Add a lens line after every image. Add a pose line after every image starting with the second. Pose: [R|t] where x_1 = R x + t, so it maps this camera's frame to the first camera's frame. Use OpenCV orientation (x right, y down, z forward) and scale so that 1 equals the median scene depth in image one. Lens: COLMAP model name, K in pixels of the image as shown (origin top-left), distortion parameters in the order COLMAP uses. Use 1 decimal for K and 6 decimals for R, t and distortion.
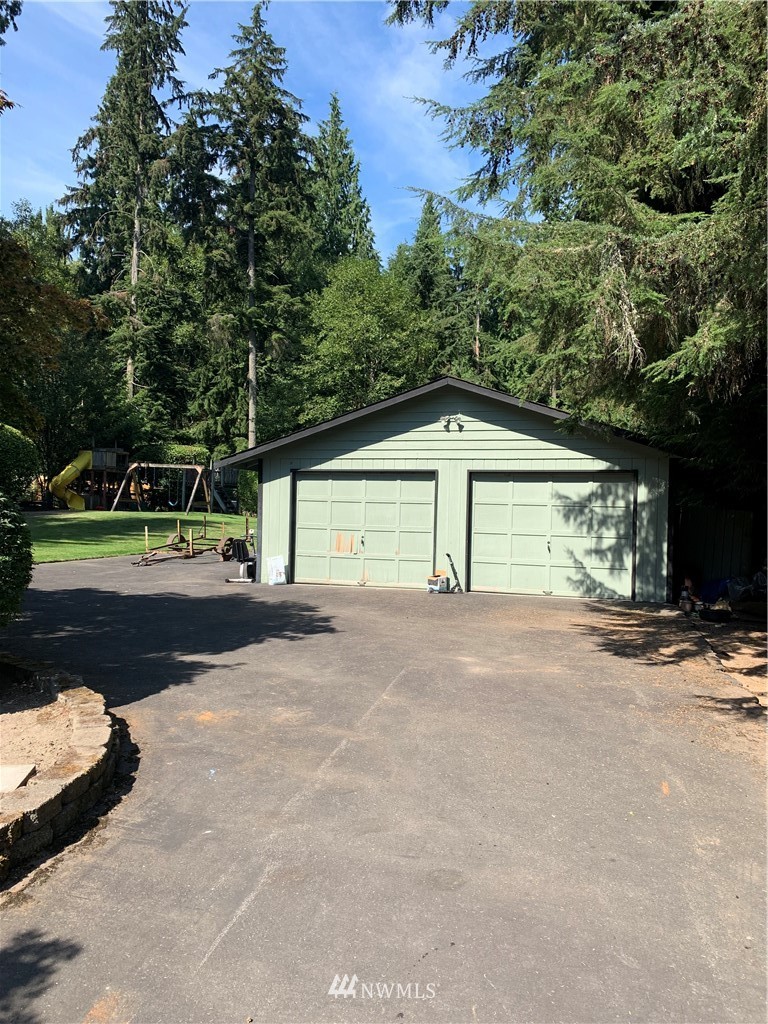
lens RADIAL K [[771.7, 0, 385.7], [0, 771.7, 514.0], [0, 0, 1]] dist [0.037125, -0.044053]
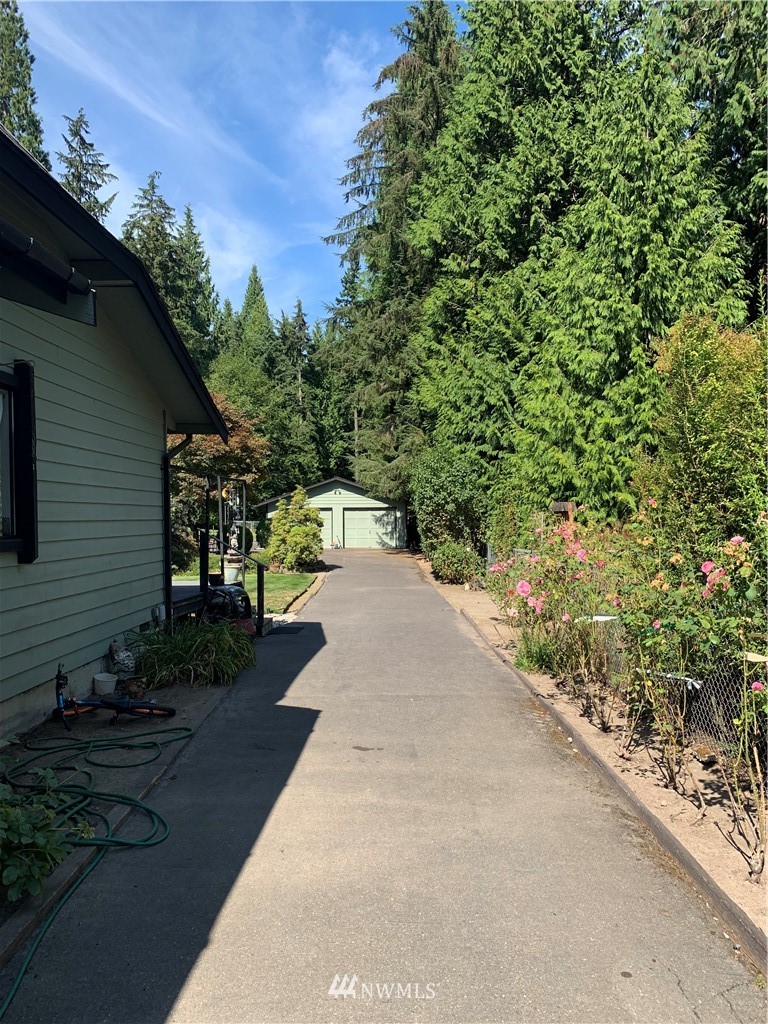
lens RADIAL K [[771.7, 0, 383.4], [0, 771.7, 513.2], [0, 0, 1]] dist [0.037125, -0.044053]
pose [[0.967700, -0.027539, 0.250597, -0.481164], [0.029651, 0.999549, -0.004659, -0.016129], [-0.250356, 0.011939, 0.968080, -1.886904]]
